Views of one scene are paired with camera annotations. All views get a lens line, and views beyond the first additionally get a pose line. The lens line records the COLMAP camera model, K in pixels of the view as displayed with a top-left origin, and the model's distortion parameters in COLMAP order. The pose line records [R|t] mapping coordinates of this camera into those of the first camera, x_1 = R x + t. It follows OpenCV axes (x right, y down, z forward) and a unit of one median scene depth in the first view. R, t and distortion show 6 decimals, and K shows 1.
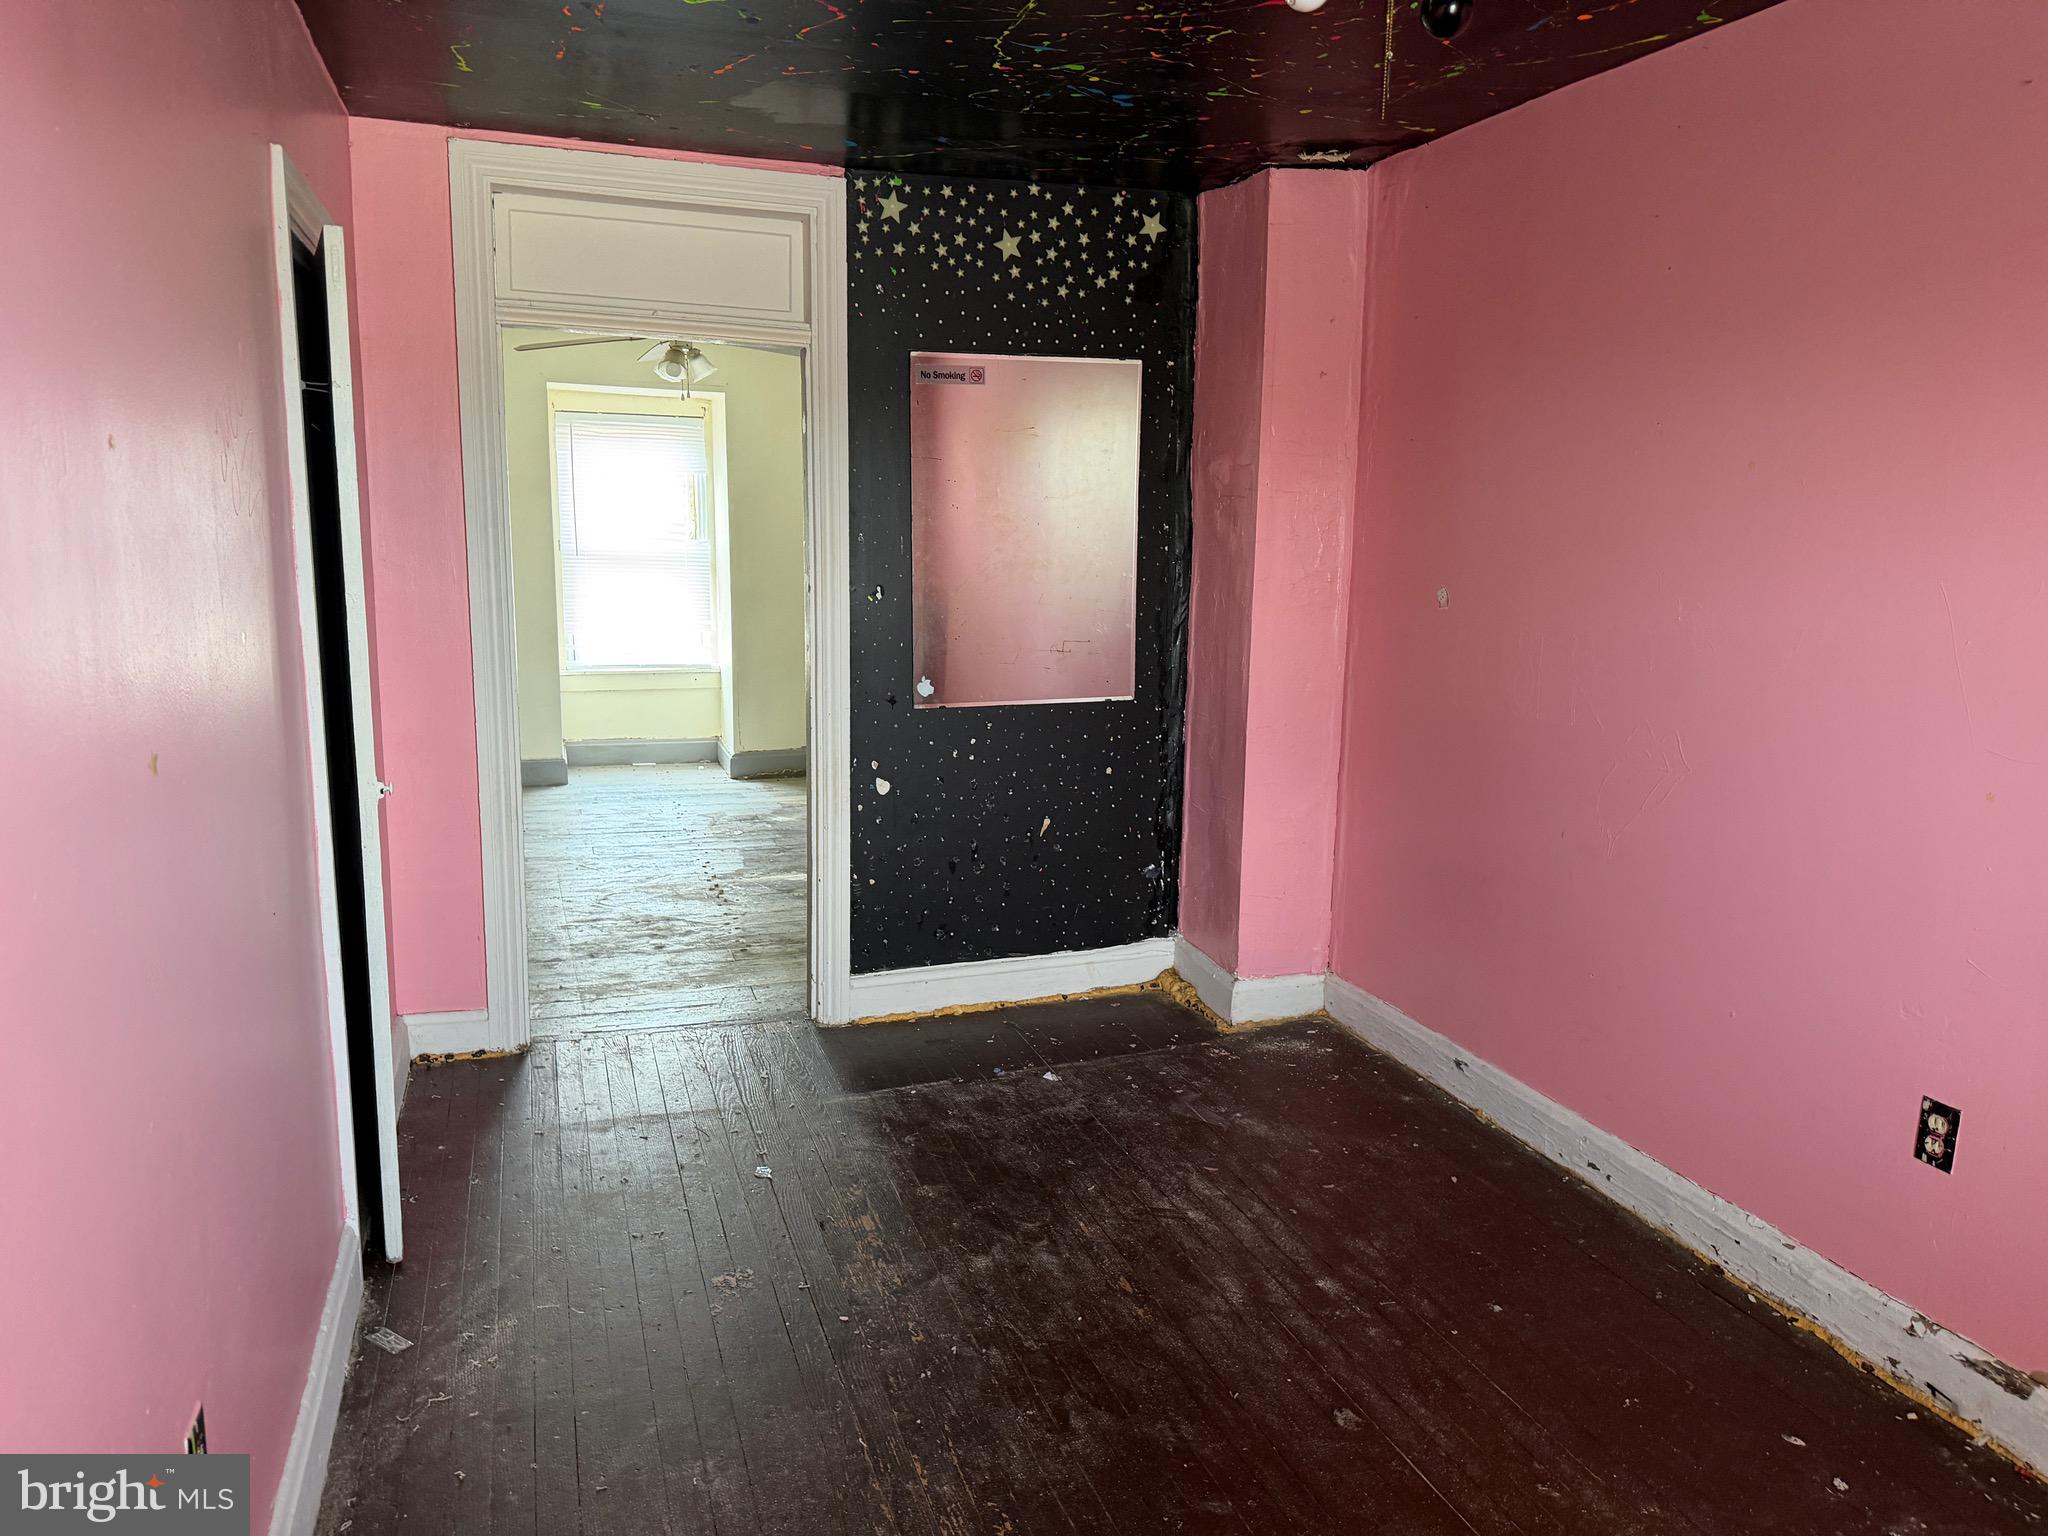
lens RADIAL K [[1437.1, 0, 1030.8], [0, 1437.1, 761.9], [0, 0, 1]] dist [0.030282, -0.023339]
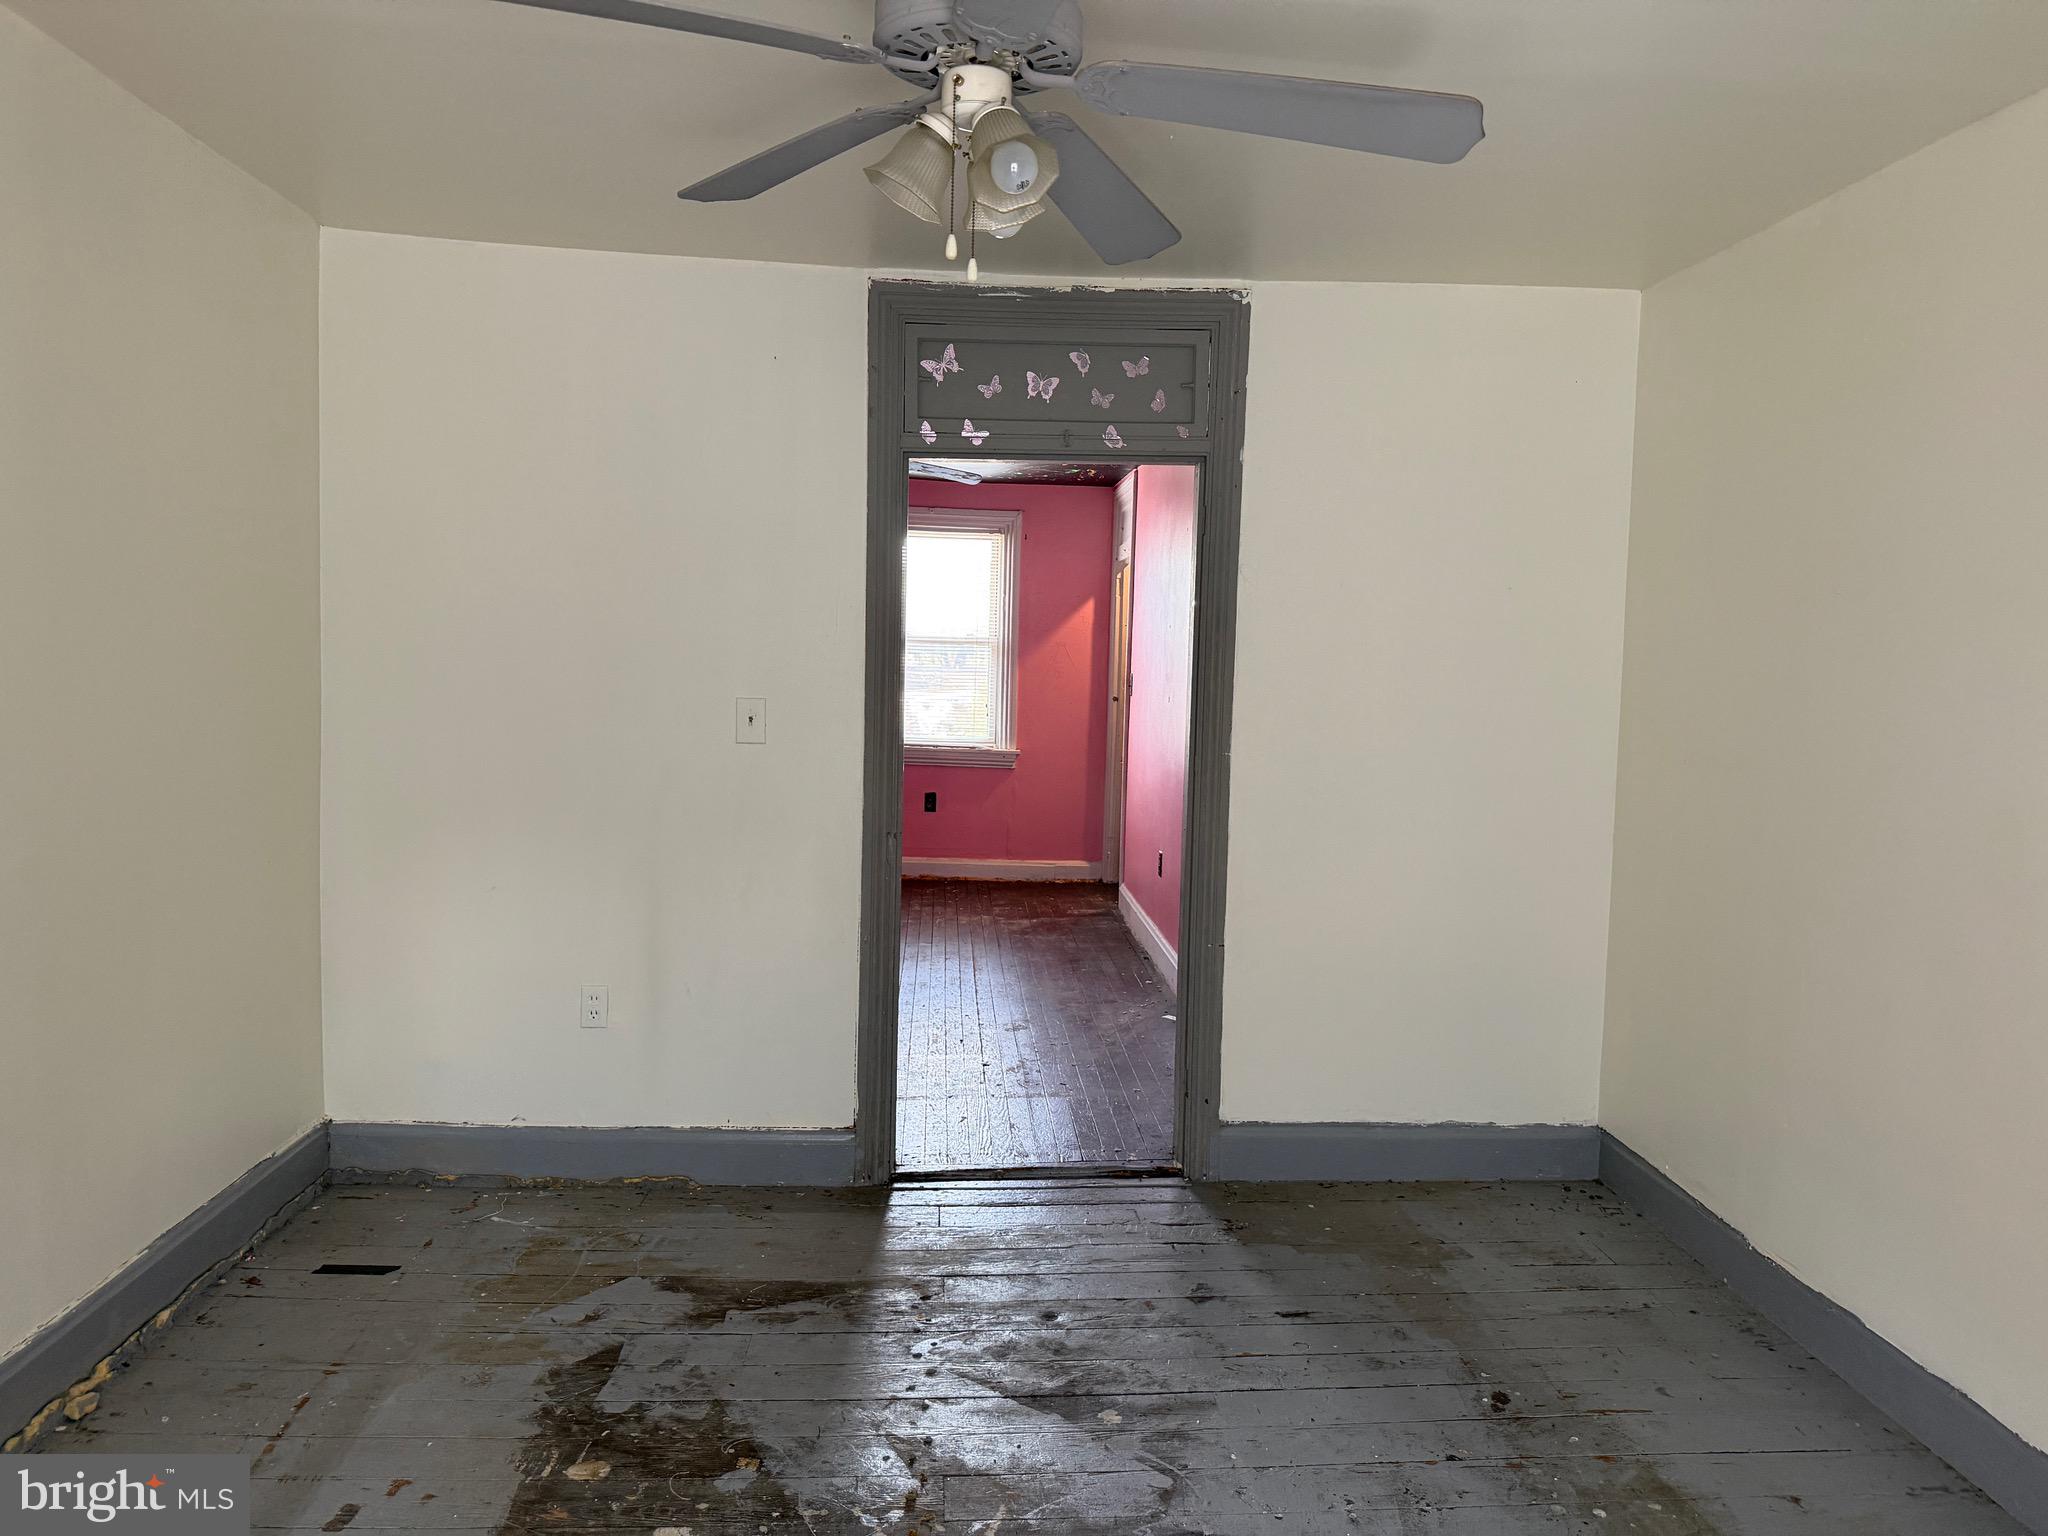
lens RADIAL K [[1437.1, 0, 1025.2], [0, 1437.1, 771.9], [0, 0, 1]] dist [0.030282, -0.023339]
pose [[-0.963660, -0.060001, 0.260306, -0.702714], [0.009294, 0.966327, 0.257148, -0.477120], [-0.266970, 0.250222, -0.930654, 2.704402]]
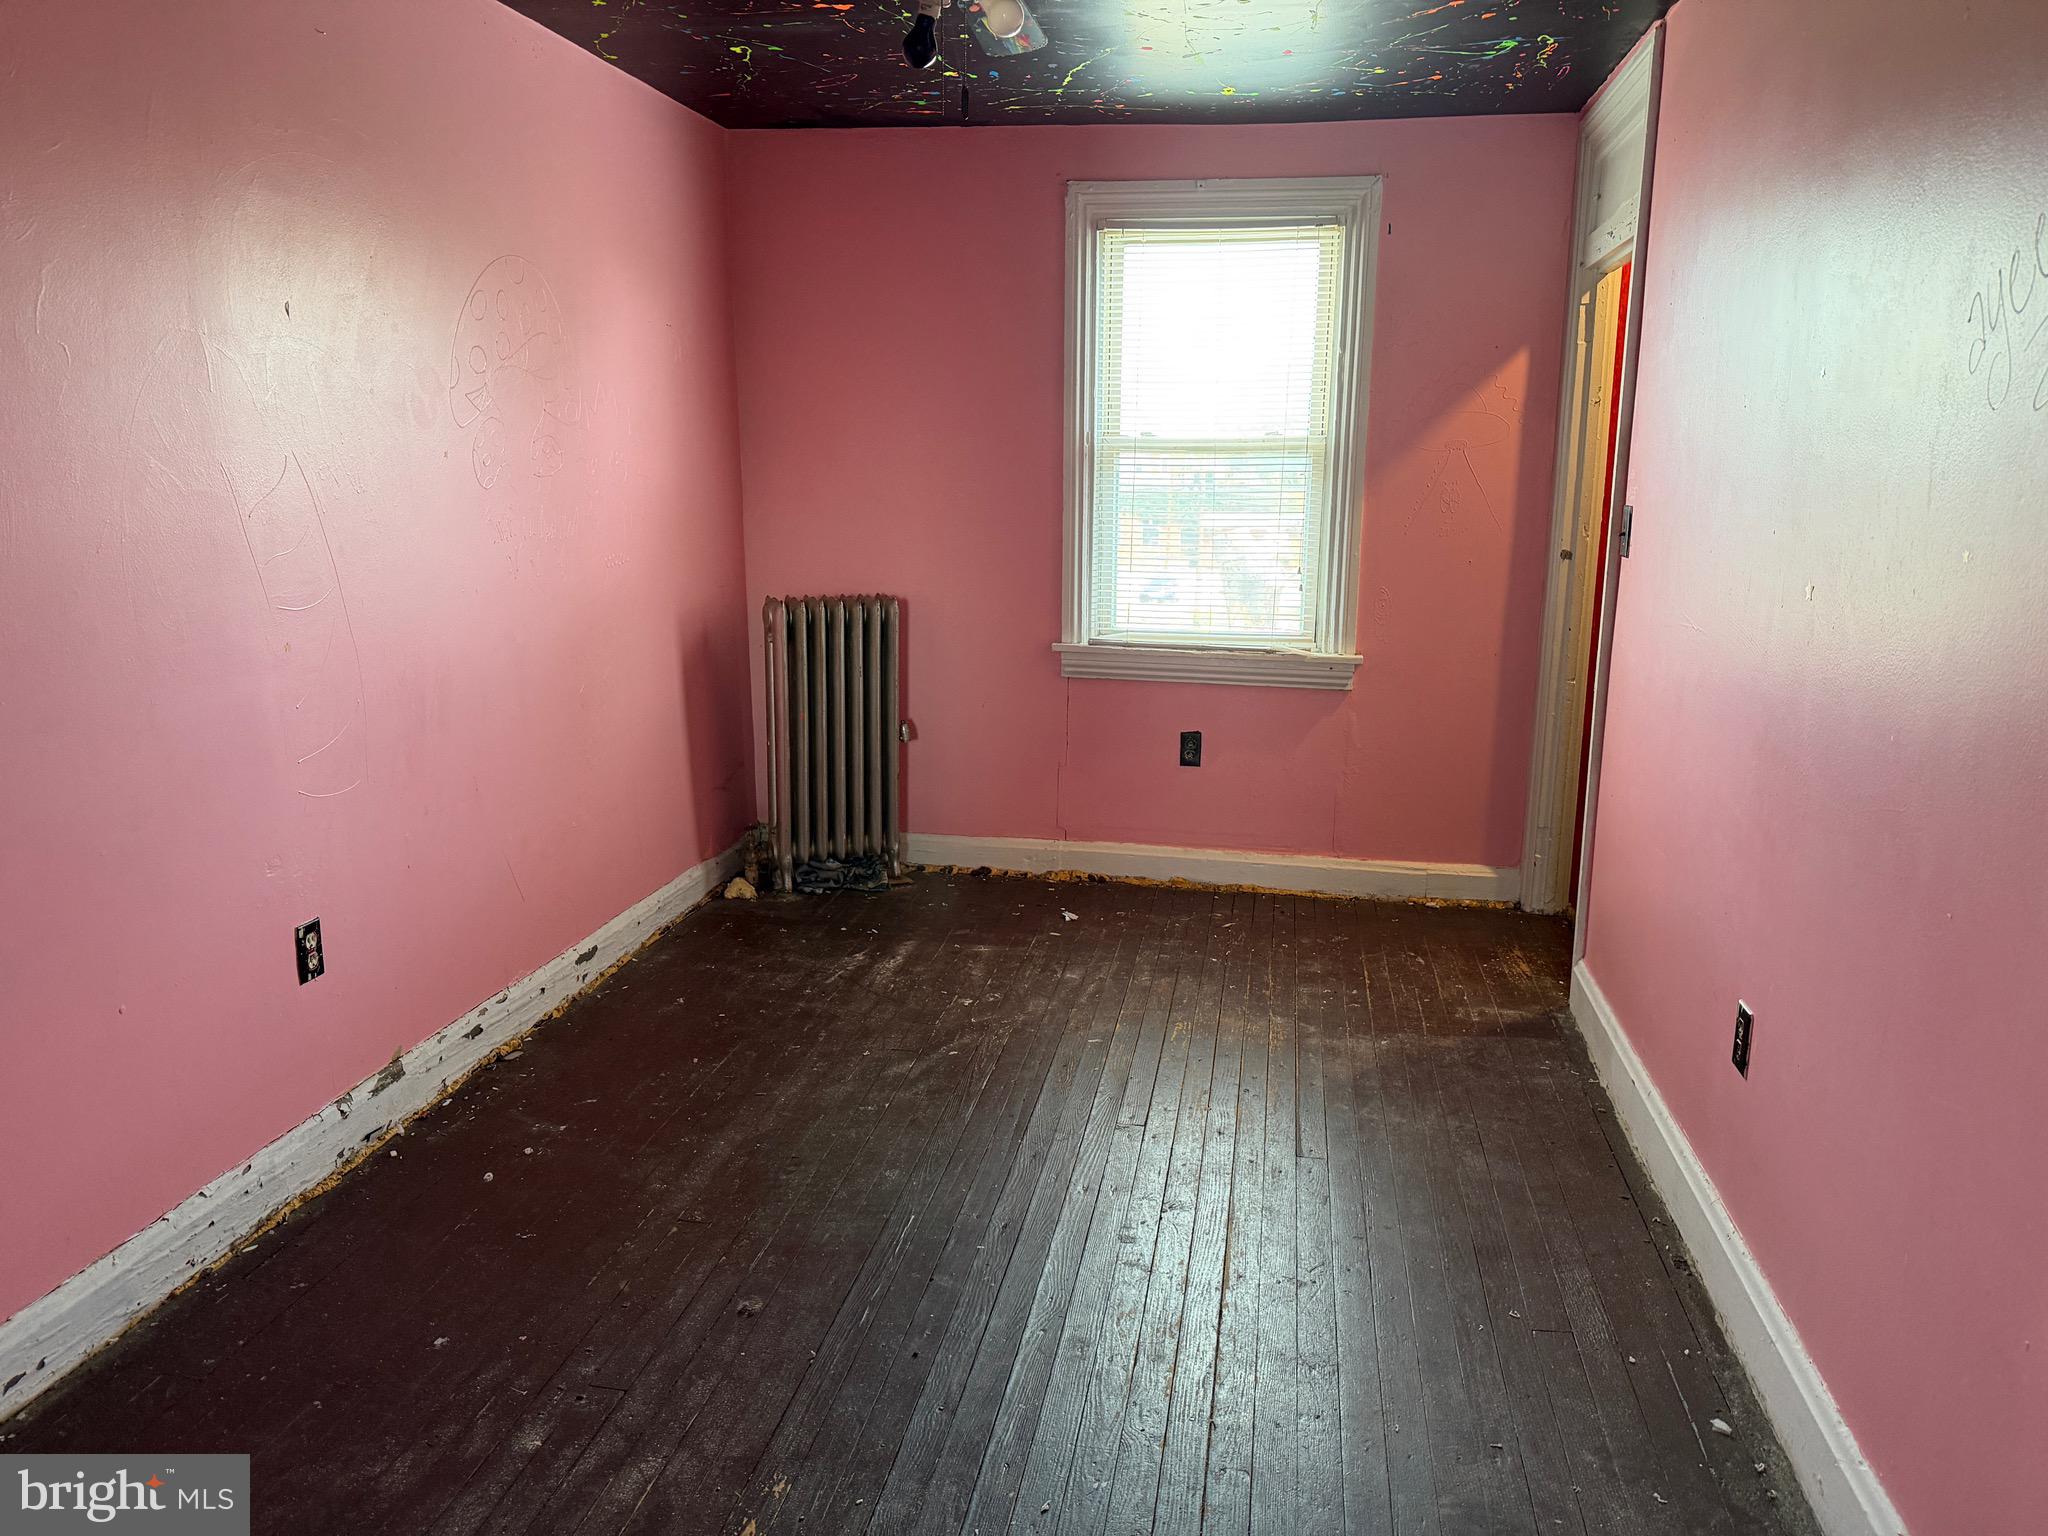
lens RADIAL K [[1437.1, 0, 1013.9], [0, 1437.1, 752.3], [0, 0, 1]] dist [0.030282, -0.023339]
pose [[-0.871302, -0.113149, 0.477524, -0.307805], [0.067973, 0.935853, 0.345774, -0.197195], [-0.486016, 0.333732, -0.807719, 1.286529]]
